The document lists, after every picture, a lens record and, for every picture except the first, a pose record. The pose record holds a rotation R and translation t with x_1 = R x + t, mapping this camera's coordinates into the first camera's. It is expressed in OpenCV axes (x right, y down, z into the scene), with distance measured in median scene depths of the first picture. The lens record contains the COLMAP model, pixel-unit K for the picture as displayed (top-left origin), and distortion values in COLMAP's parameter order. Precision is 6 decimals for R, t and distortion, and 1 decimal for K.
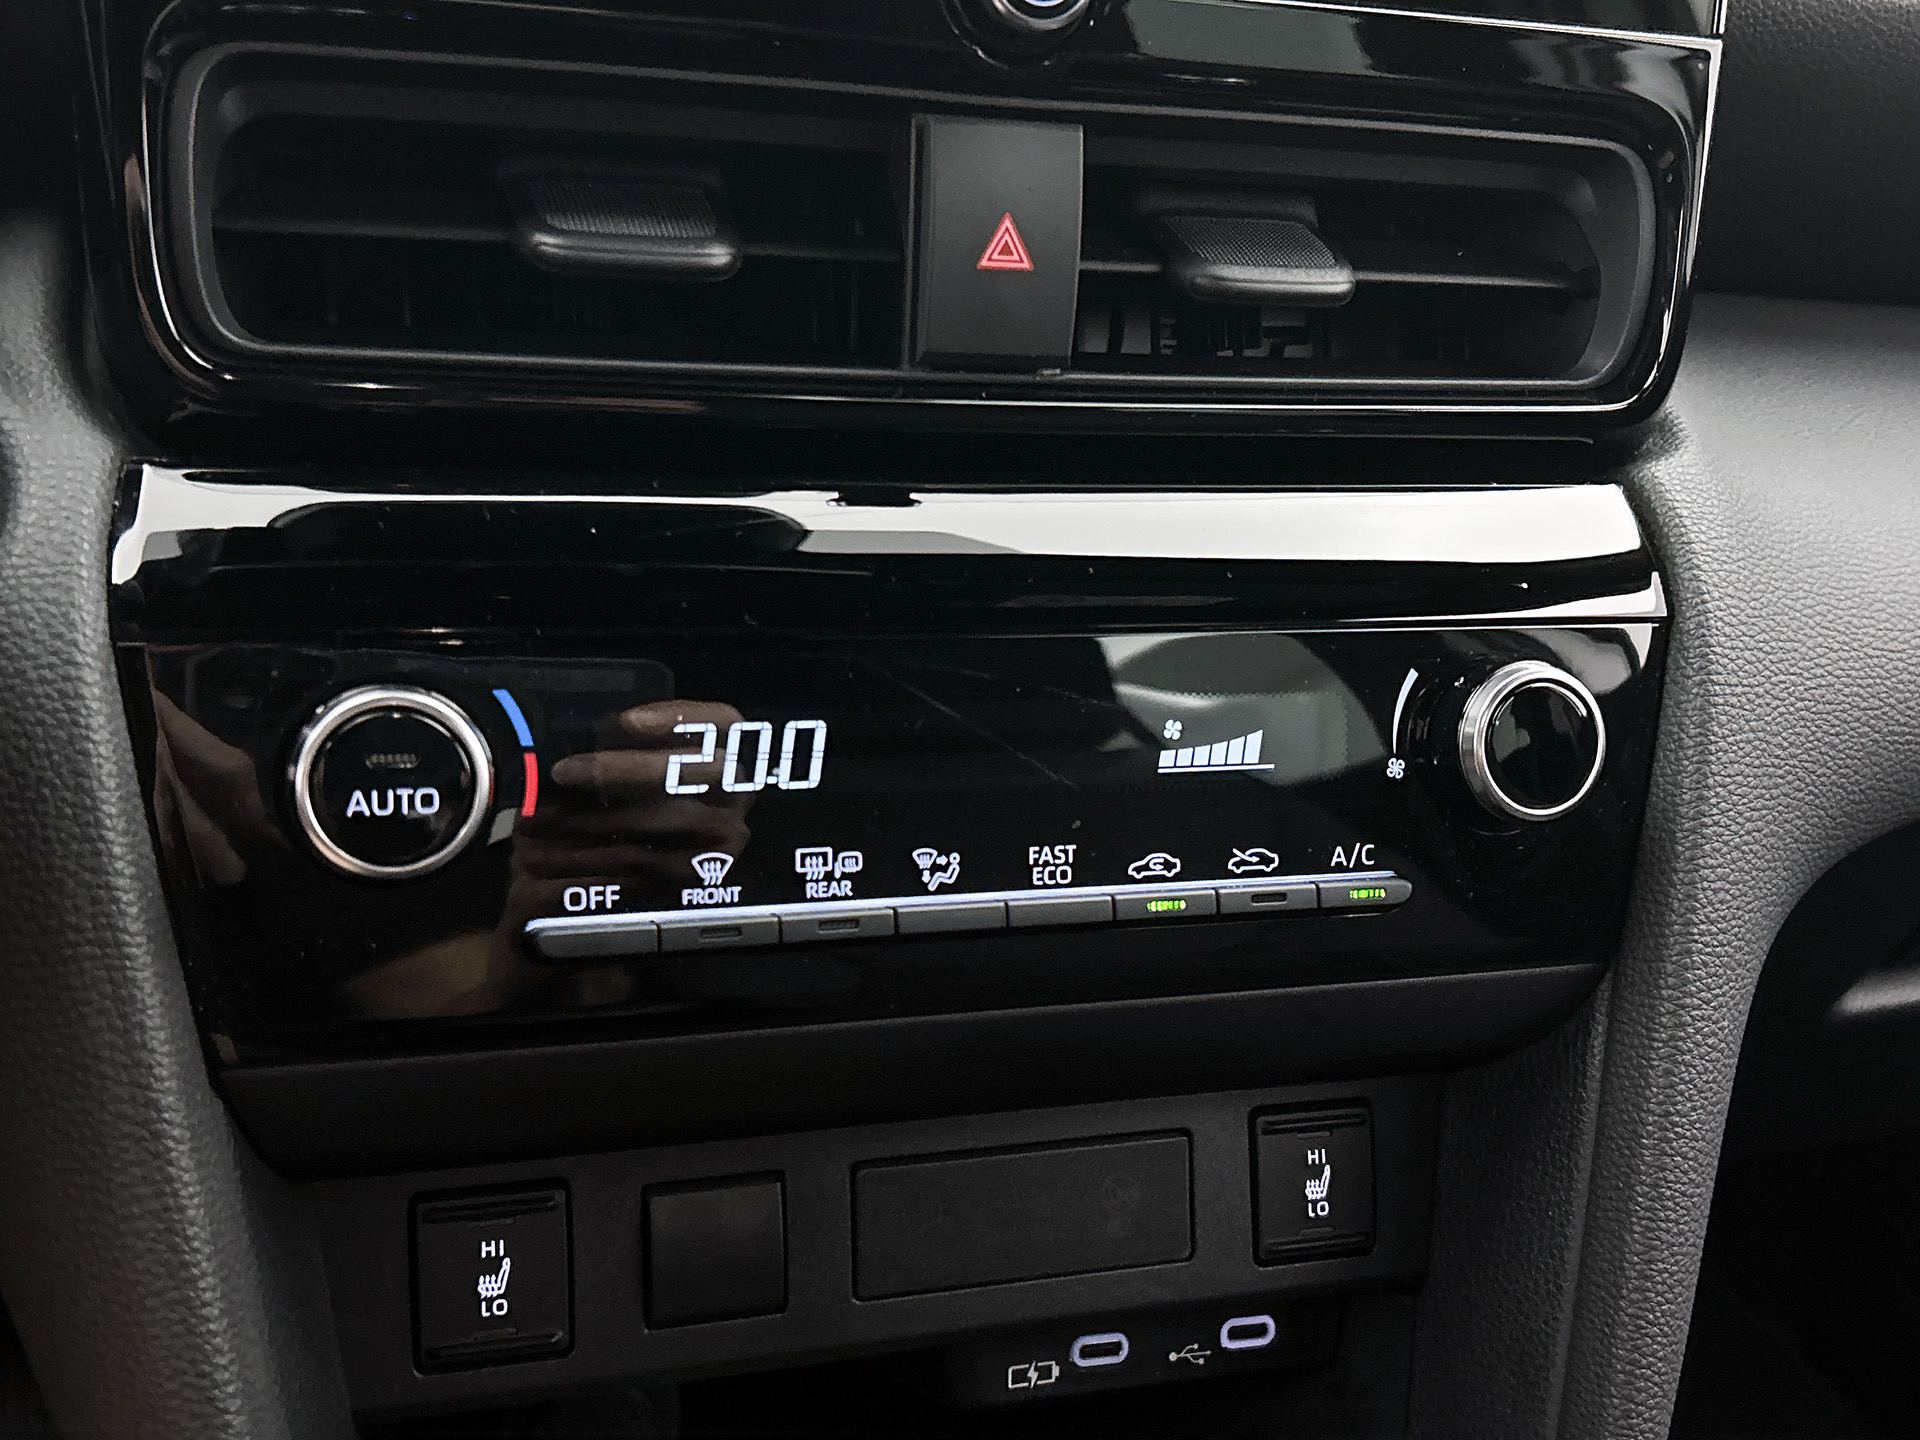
lens RADIAL K [[2015.8, 0, 960.0], [0, 2015.8, 728.5], [0, 0, 1]] dist [0.053844, 0.000000]
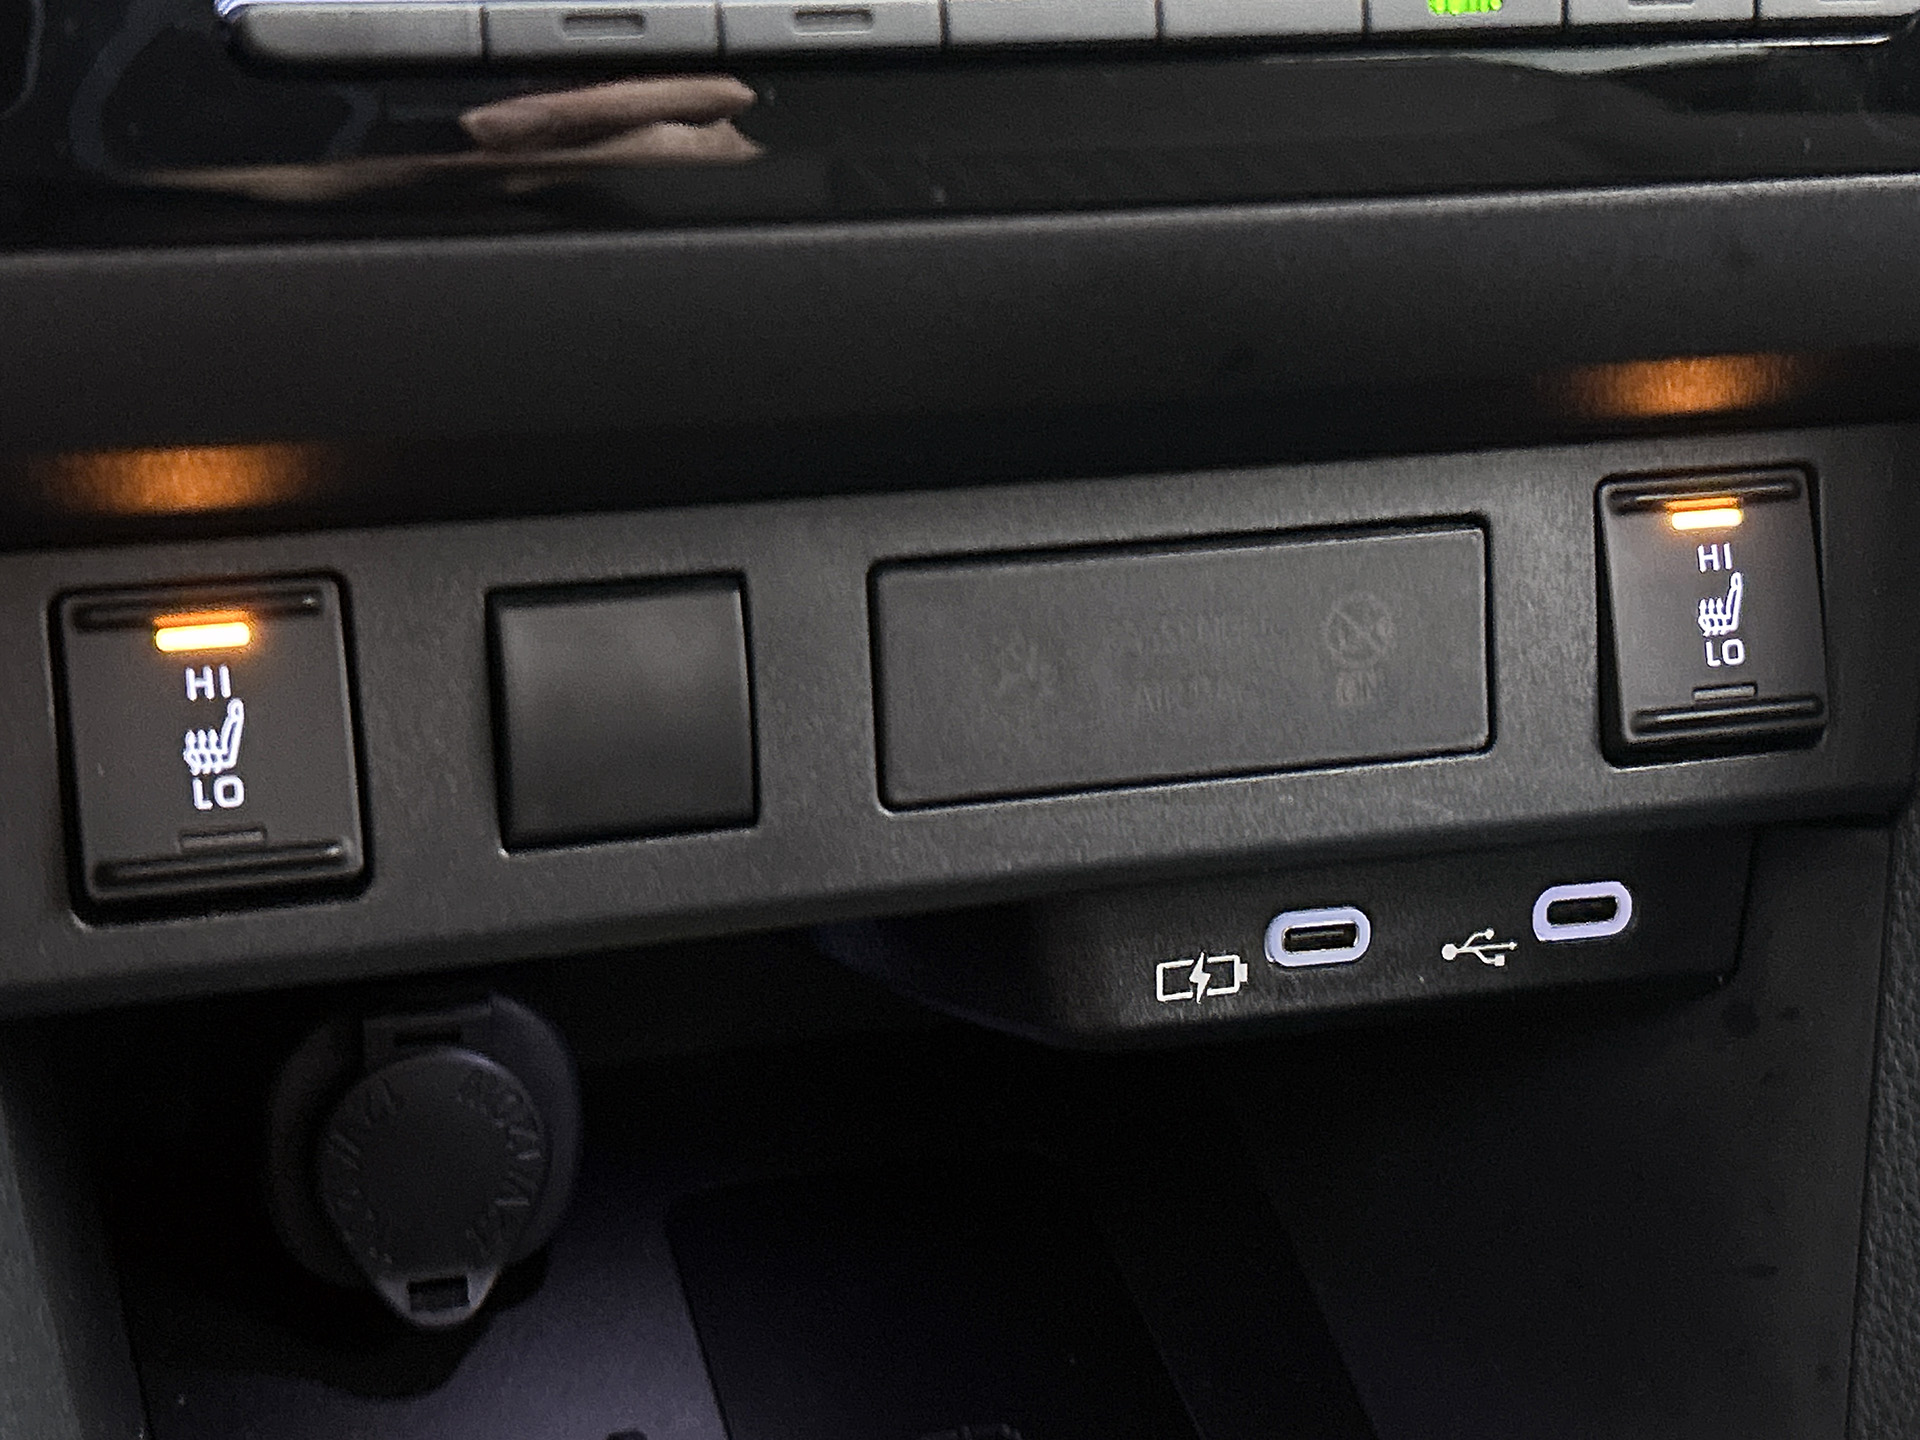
lens RADIAL K [[3208.9, 0, 963.7], [0, 3208.9, 714.8], [0, 0, 1]] dist [0.171254, 0.000000]
pose [[0.999645, -0.023252, -0.012980, -0.017274], [0.024576, 0.993245, 0.113403, 0.153657], [0.010256, -0.113682, 0.993464, 0.132327]]
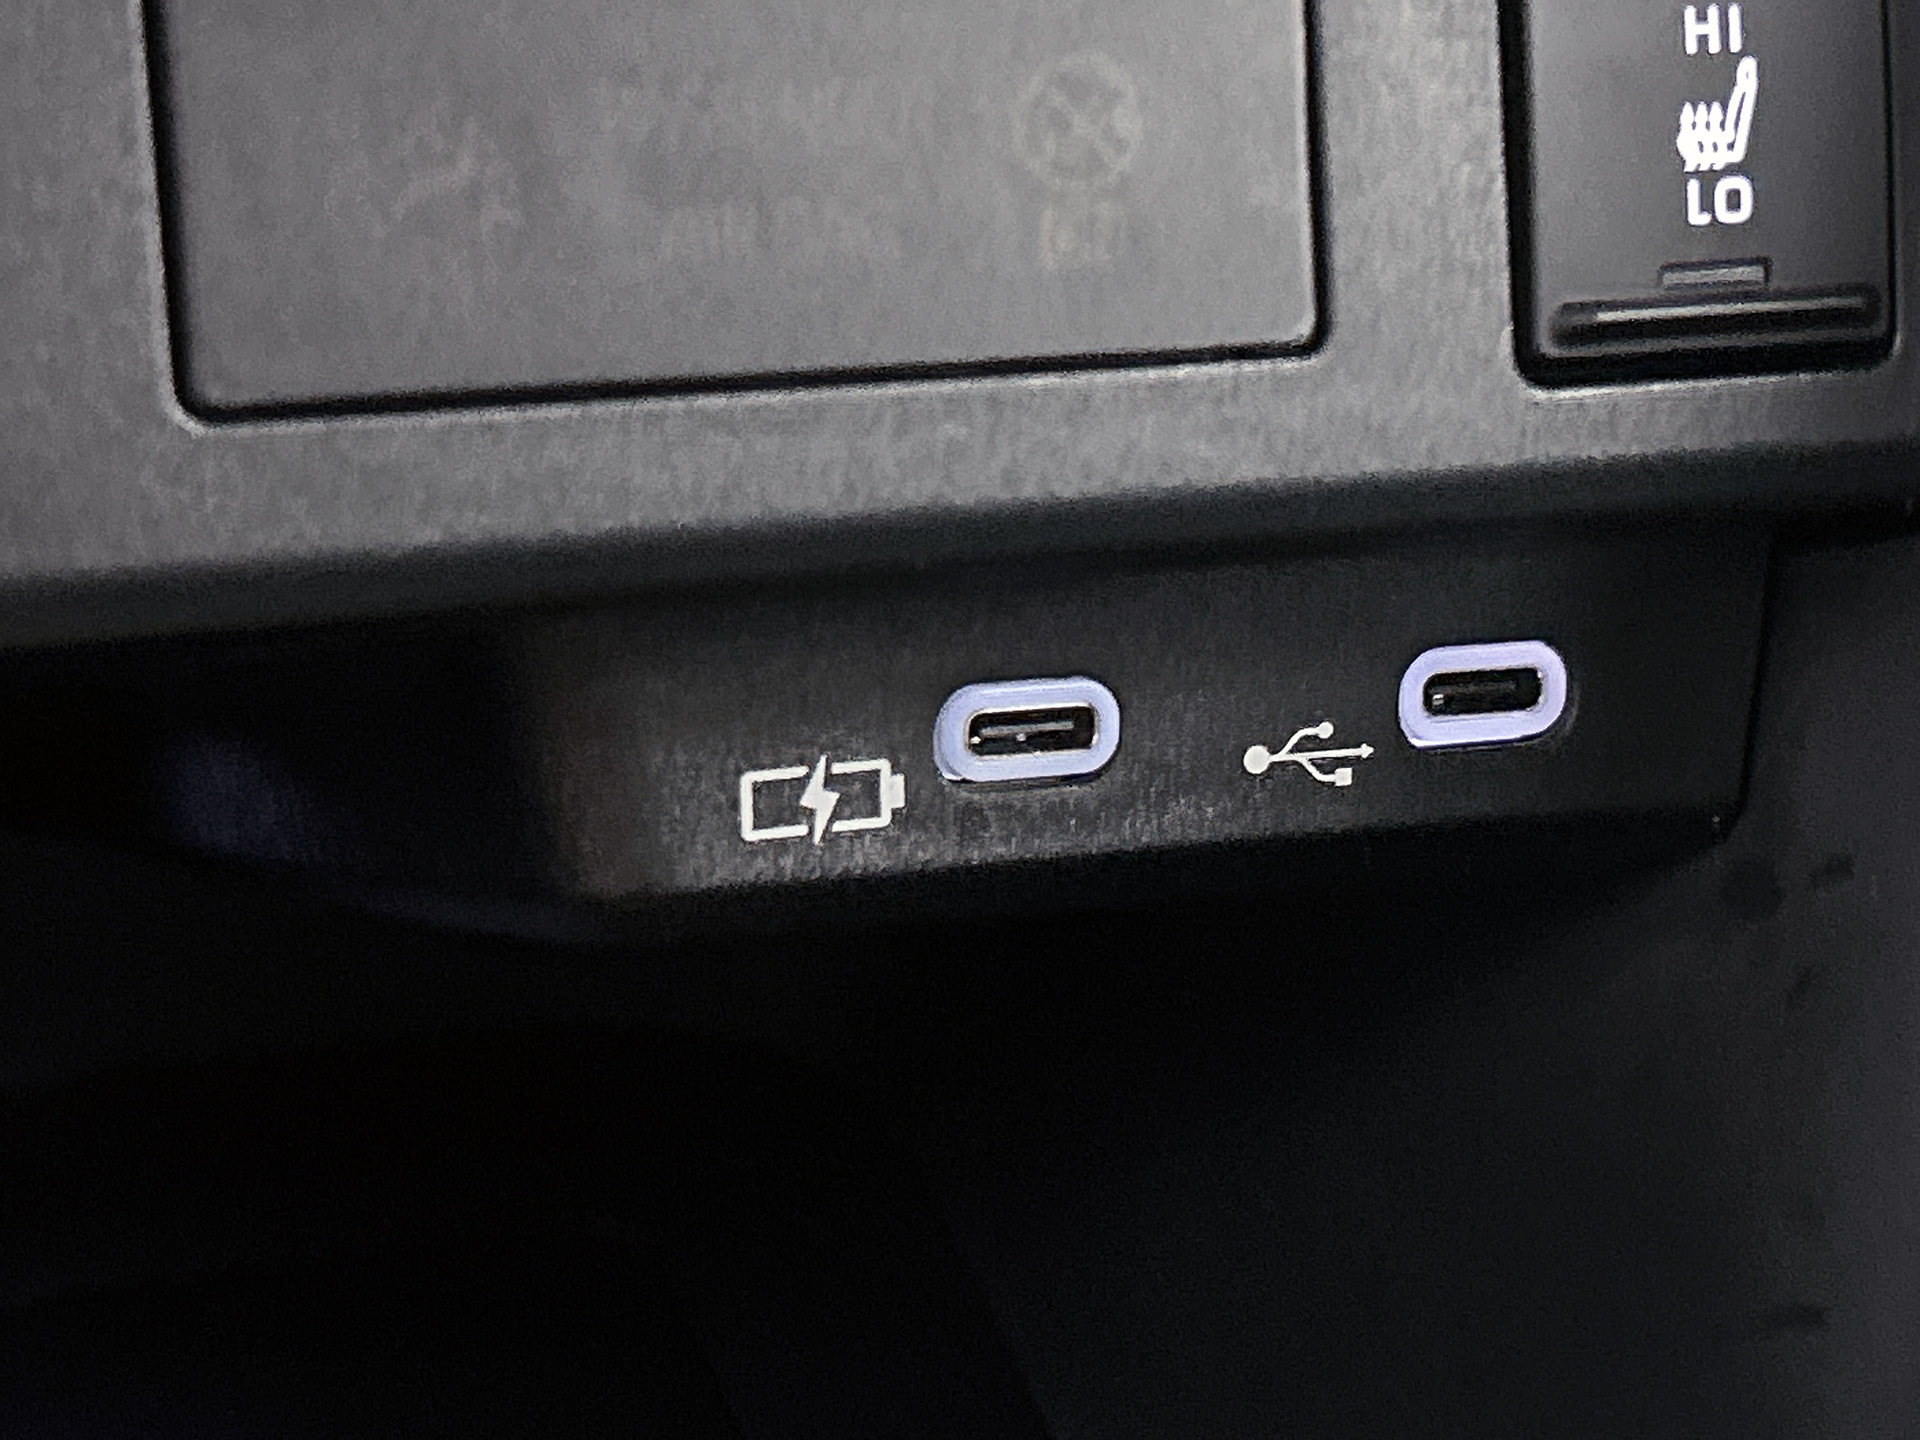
lens RADIAL K [[4146.5, 0, 955.3], [0, 4146.5, 728.6], [0, 0, 1]] dist [0.207093, 0.000000]
pose [[0.997663, -0.038810, 0.056233, 0.022572], [0.034108, 0.996024, 0.082302, 0.272349], [-0.059203, -0.080192, 0.995020, 0.380693]]
